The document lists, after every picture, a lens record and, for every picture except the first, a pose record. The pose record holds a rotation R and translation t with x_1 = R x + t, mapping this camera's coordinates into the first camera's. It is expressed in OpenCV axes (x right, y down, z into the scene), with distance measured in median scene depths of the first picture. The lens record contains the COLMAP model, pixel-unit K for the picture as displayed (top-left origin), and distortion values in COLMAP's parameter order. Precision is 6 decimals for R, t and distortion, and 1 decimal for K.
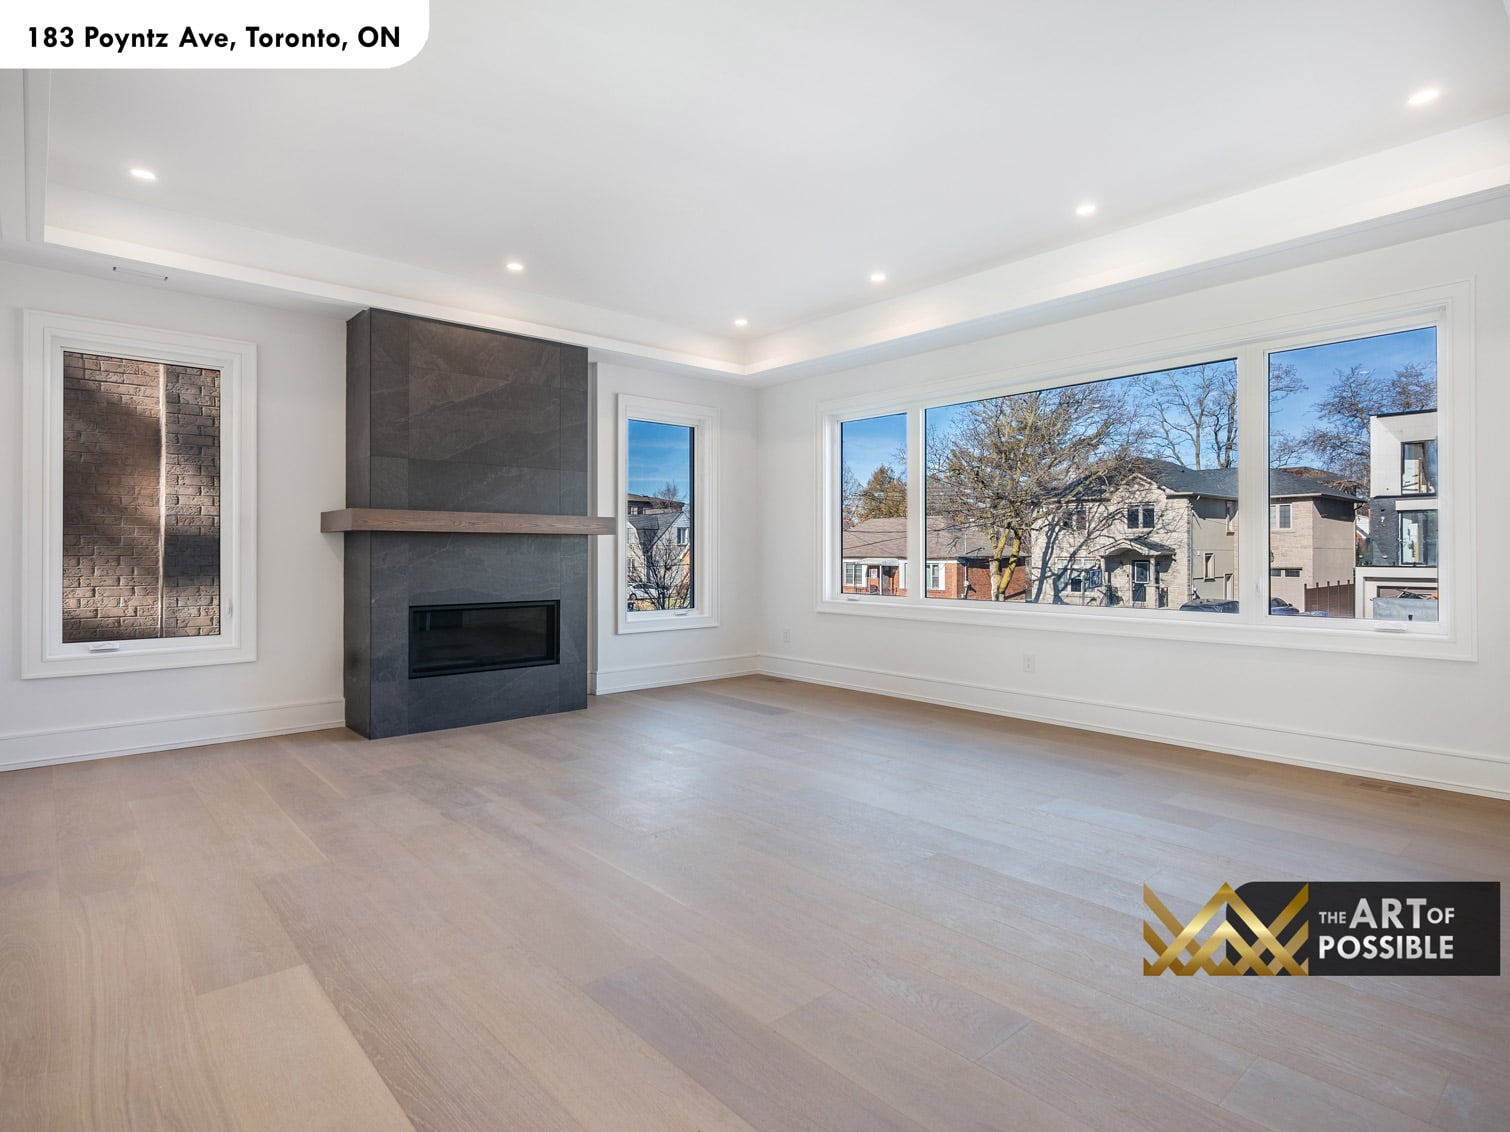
lens RADIAL K [[815.2, 0, 758.6], [0, 815.2, 549.1], [0, 0, 1]] dist [0.000073, 0.000089]
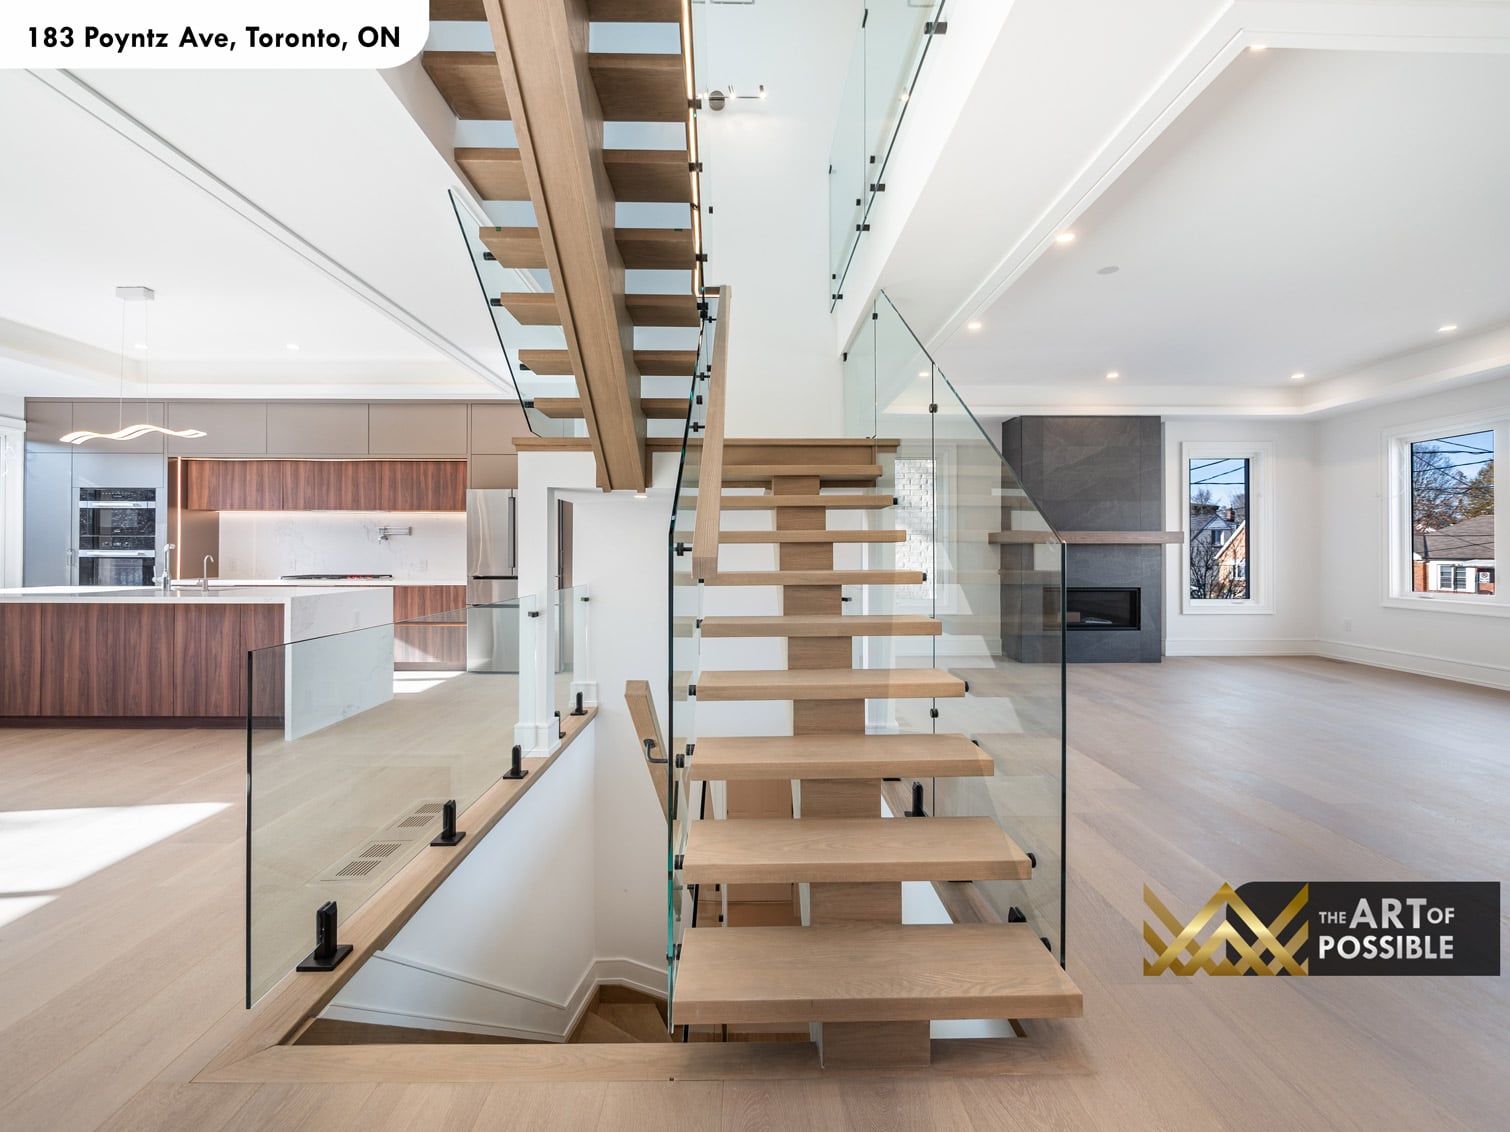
lens RADIAL K [[640.9, 0, 754.0], [0, 640.9, 548.5], [0, 0, 1]] dist [-0.001742, -0.000071]
pose [[0.753987, -0.002794, -0.656883, -0.006910], [0.001399, 0.999996, -0.002649, -0.007891], [0.656887, 0.001078, 0.753988, -0.374432]]
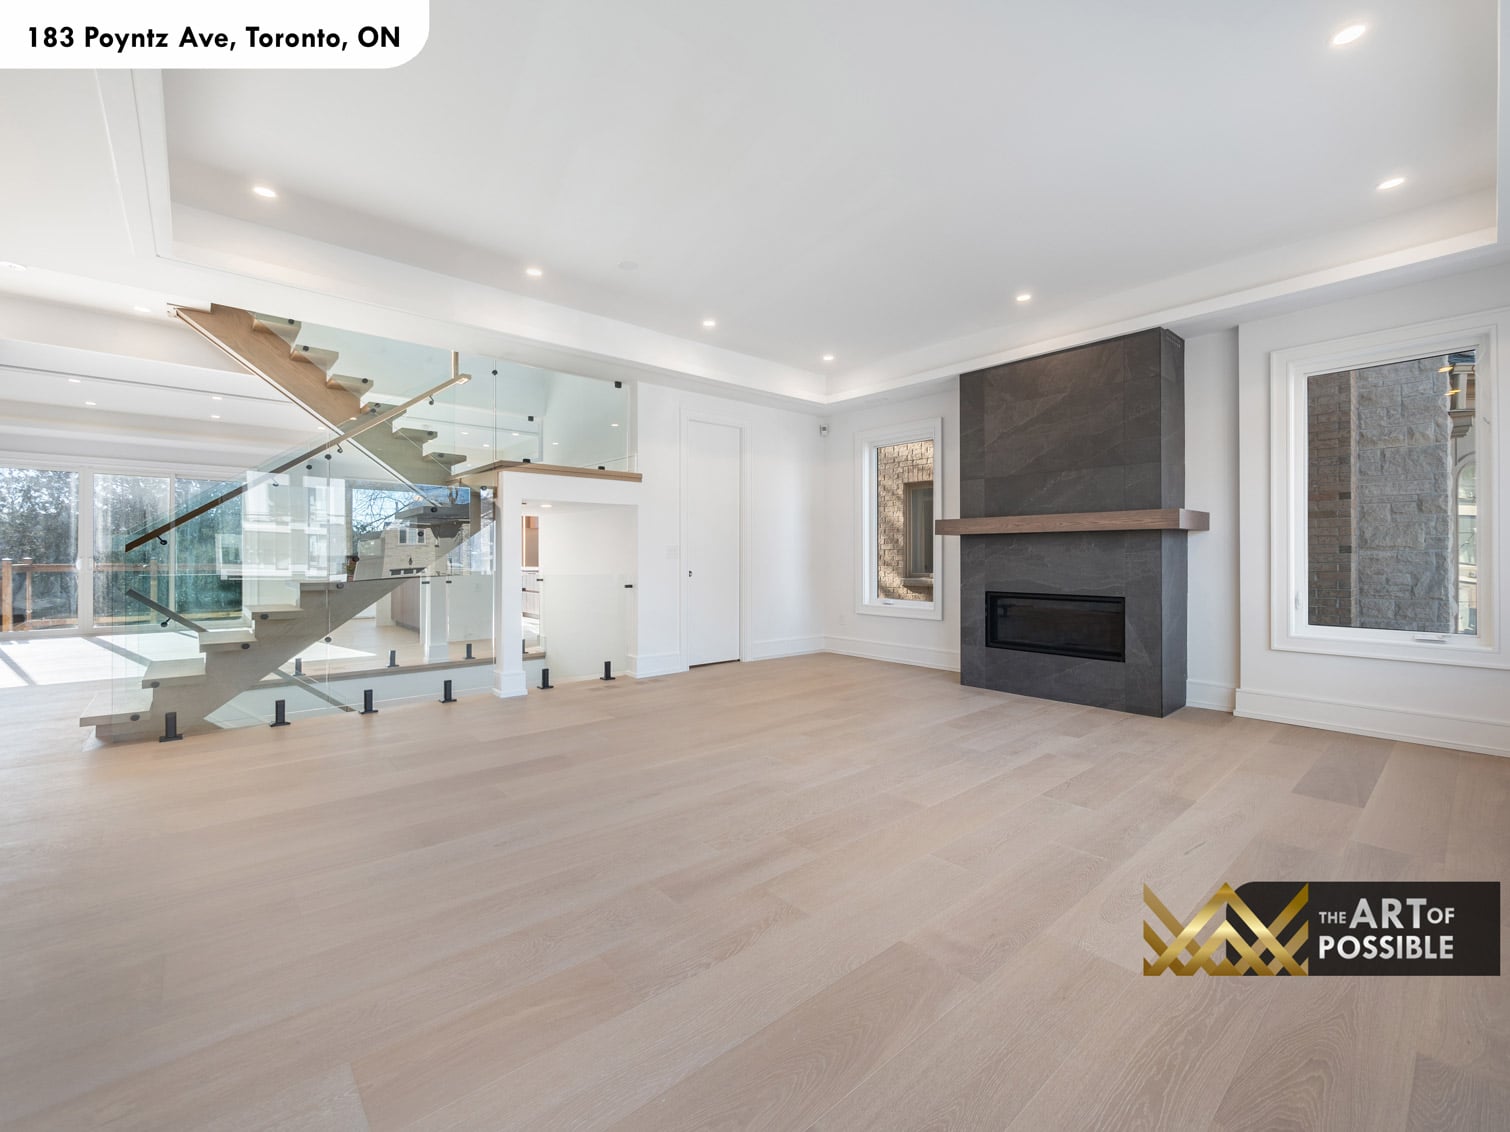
lens RADIAL K [[645.3, 0, 755.5], [0, 645.3, 555.0], [0, 0, 1]] dist [-0.001265, 0.000288]
pose [[-0.010167, -0.001919, -0.999946, 0.572203], [0.004195, 0.999989, -0.001961, 0.011788], [0.999940, -0.004215, -0.010158, 0.601264]]
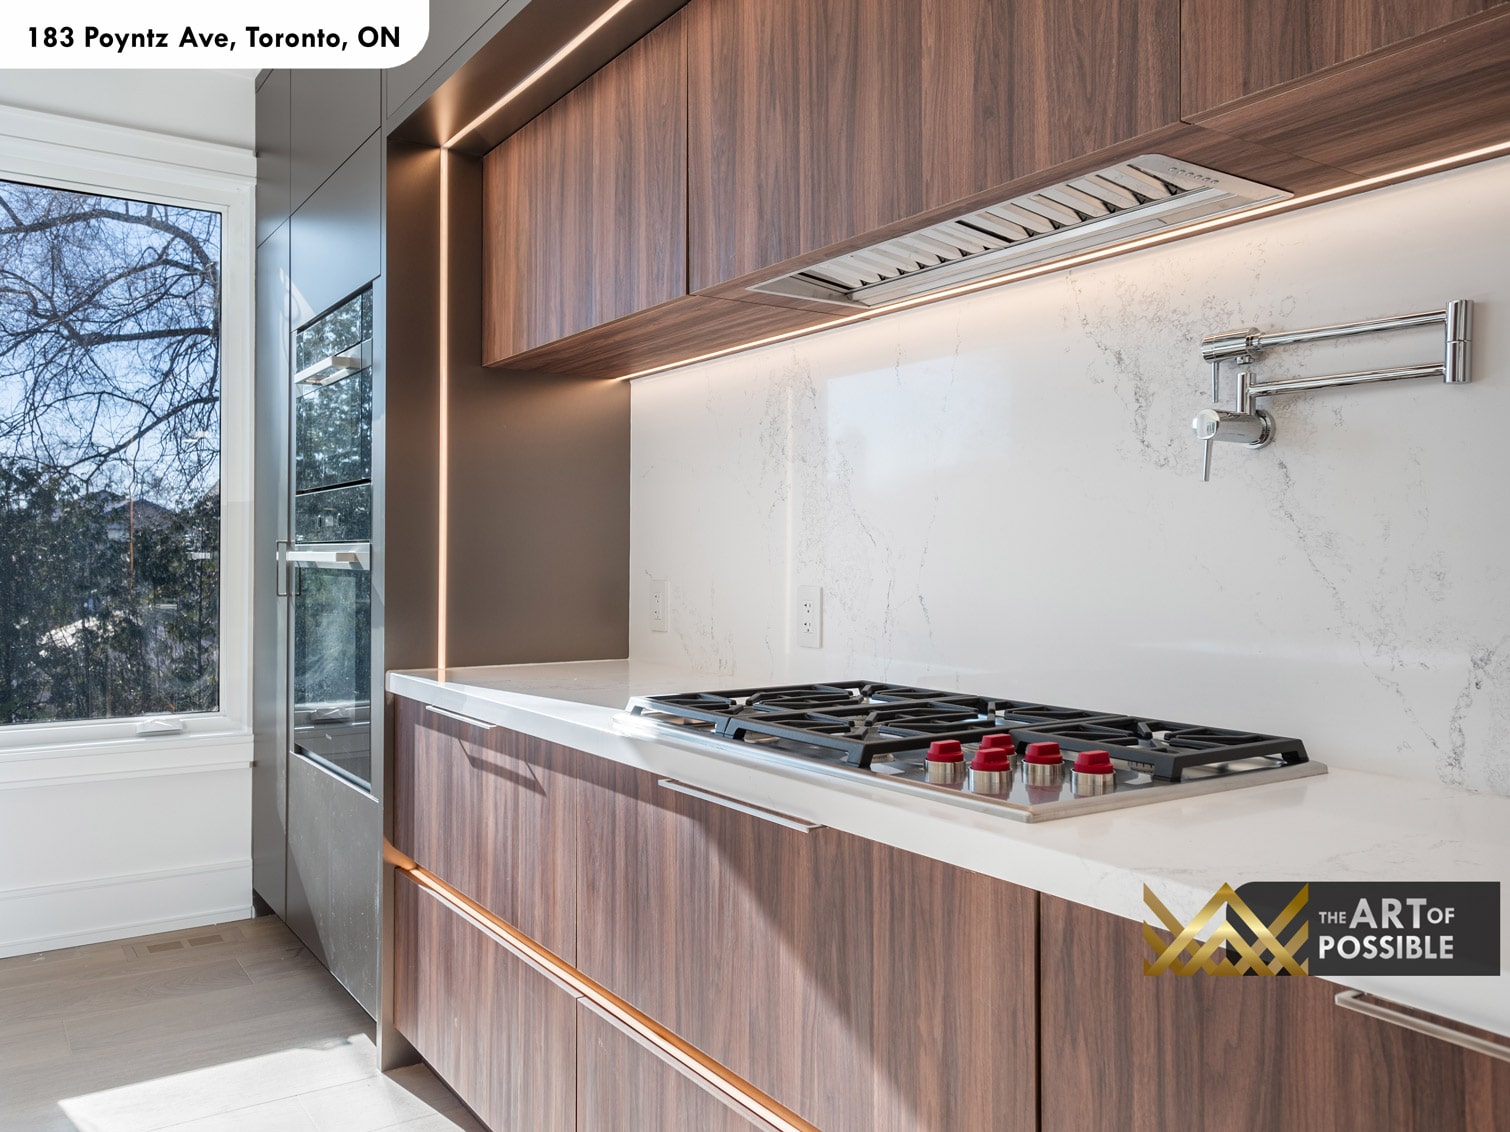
lens RADIAL K [[1219.5, 0, 755.0], [0, 1219.5, 566.0], [0, 0, 1]] dist [-0.008794, -0.003807]
pose [[-0.140993, 0.004044, -0.990002, -1.058954], [0.000822, 0.999992, 0.003968, -0.001326], [0.990010, -0.000254, -0.140995, 0.015232]]
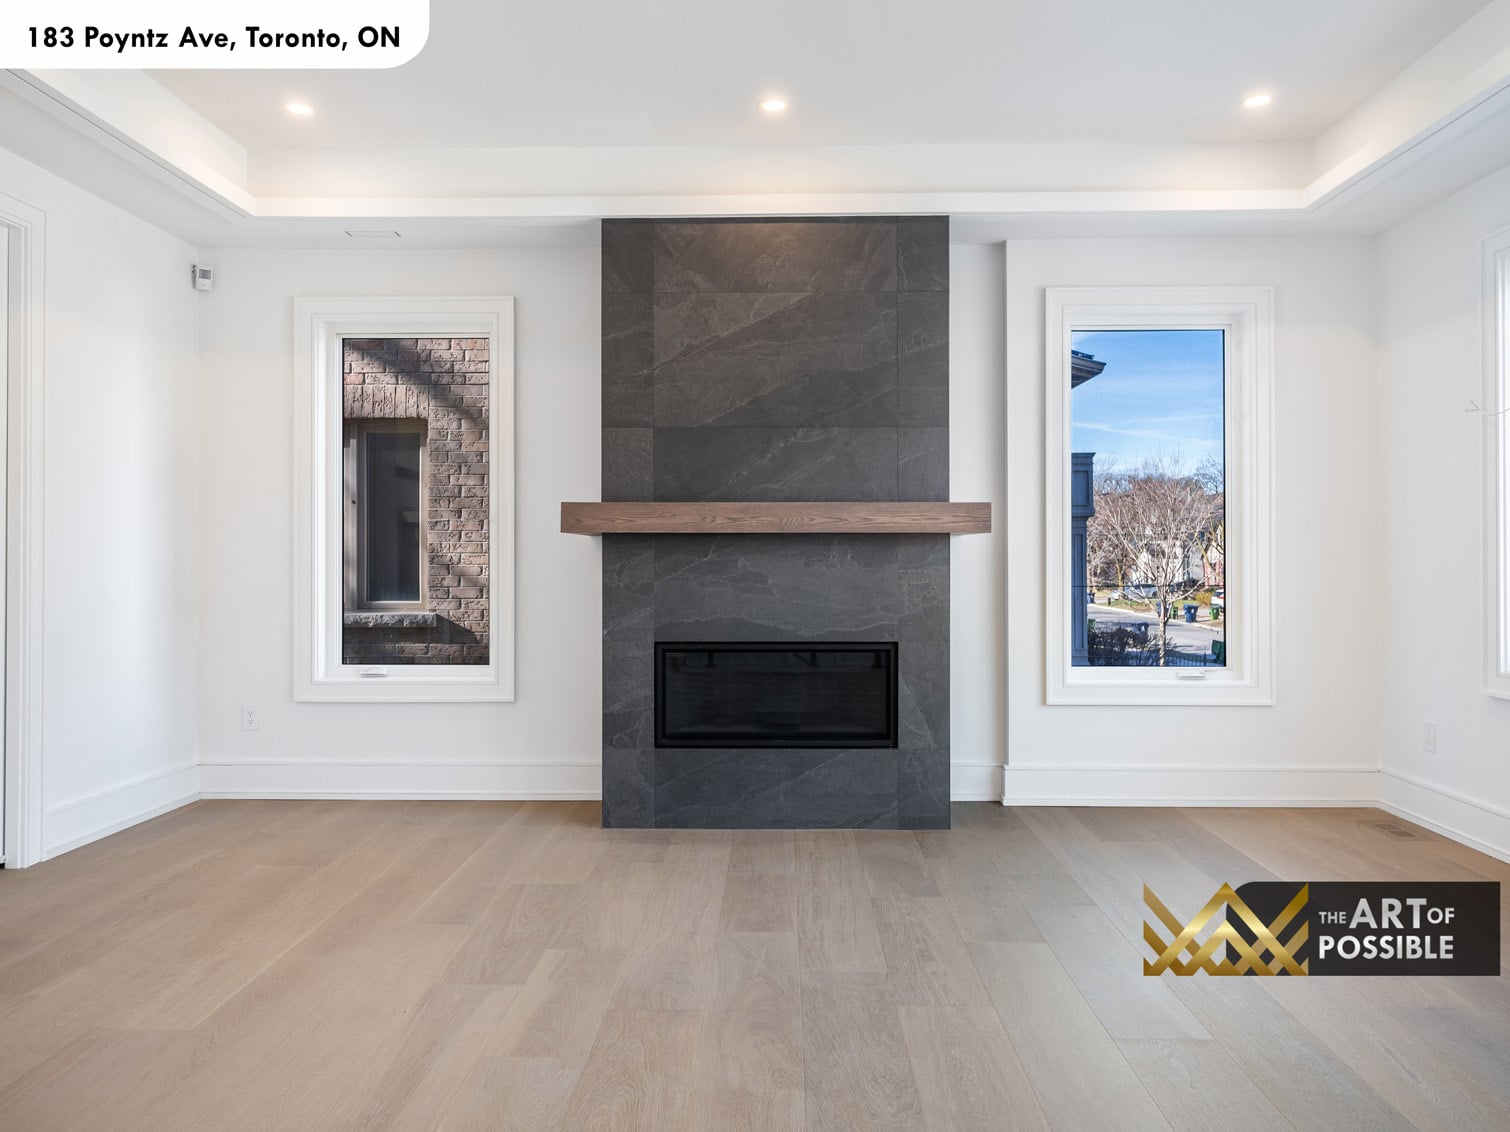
lens RADIAL K [[1069.9, 0, 755.6], [0, 1069.9, 549.2], [0, 0, 1]] dist [0.005797, -0.000077]
pose [[0.733427, -0.004467, -0.679754, 0.231928], [0.003114, 0.999990, -0.003212, -0.004653], [0.679762, 0.000239, 0.733433, 0.370895]]
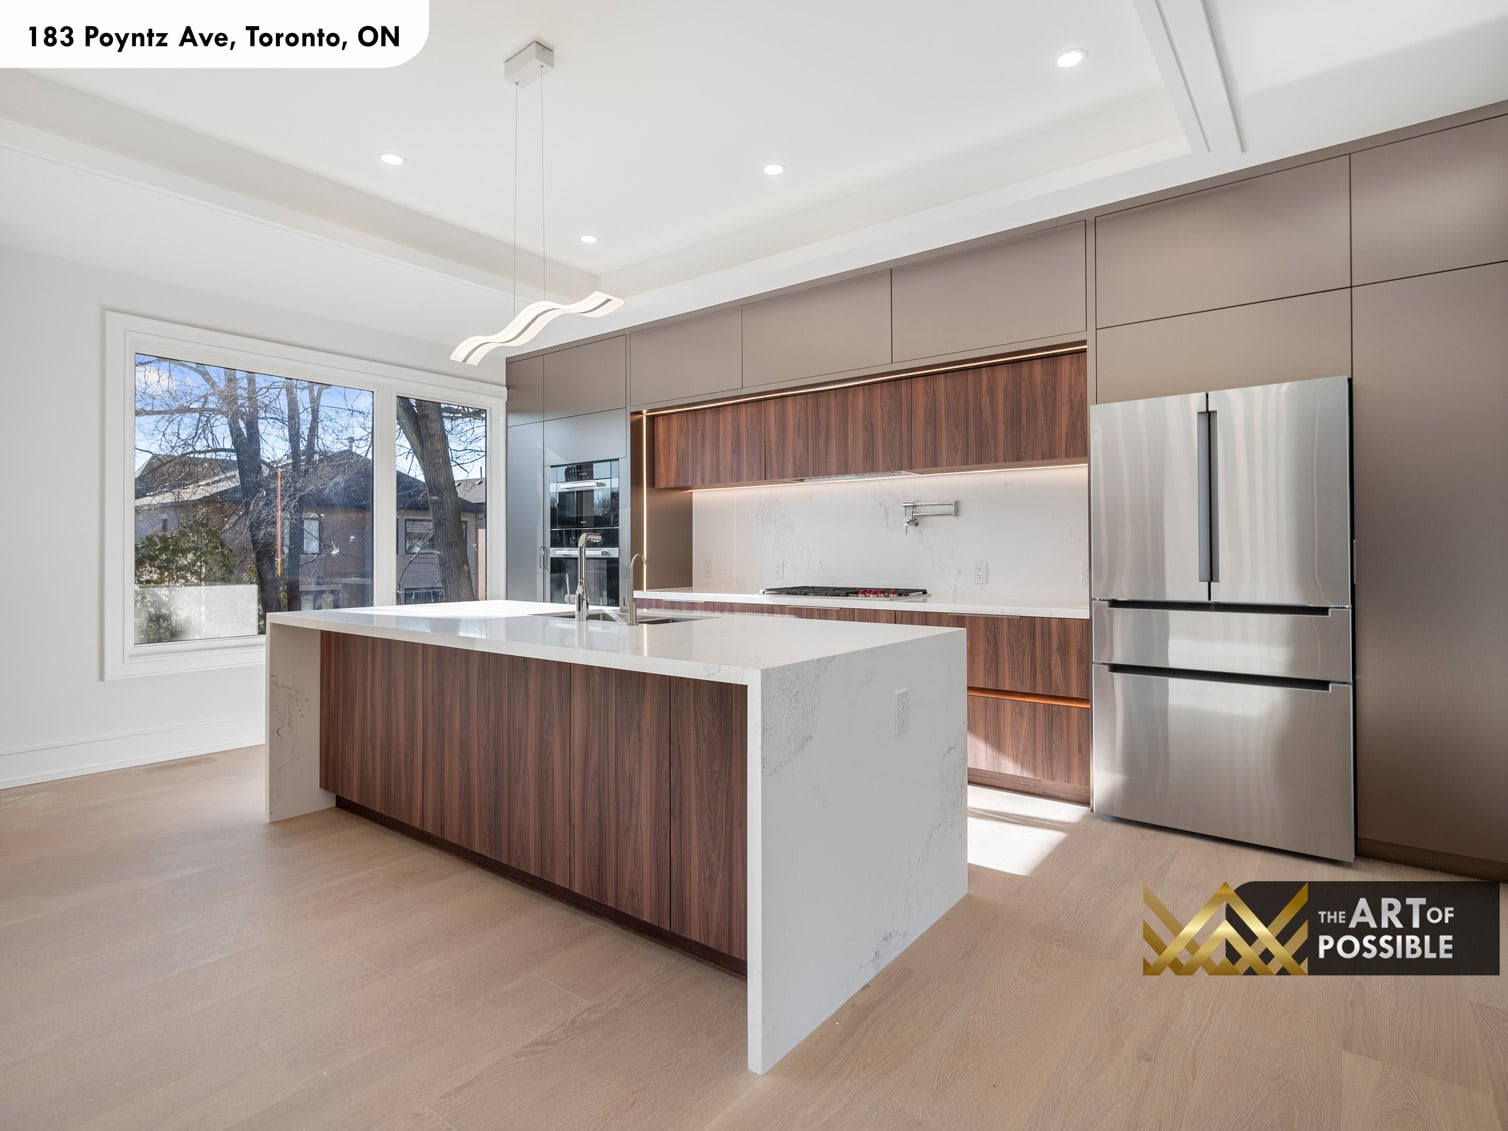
lens RADIAL K [[781.4, 0, 755.3], [0, 781.4, 546.5], [0, 0, 1]] dist [-0.000656, -0.000233]
pose [[0.187710, -0.008212, -0.982190, -0.569922], [0.008458, 0.999941, -0.006744, -0.002735], [0.982188, -0.007042, 0.187769, -0.233153]]
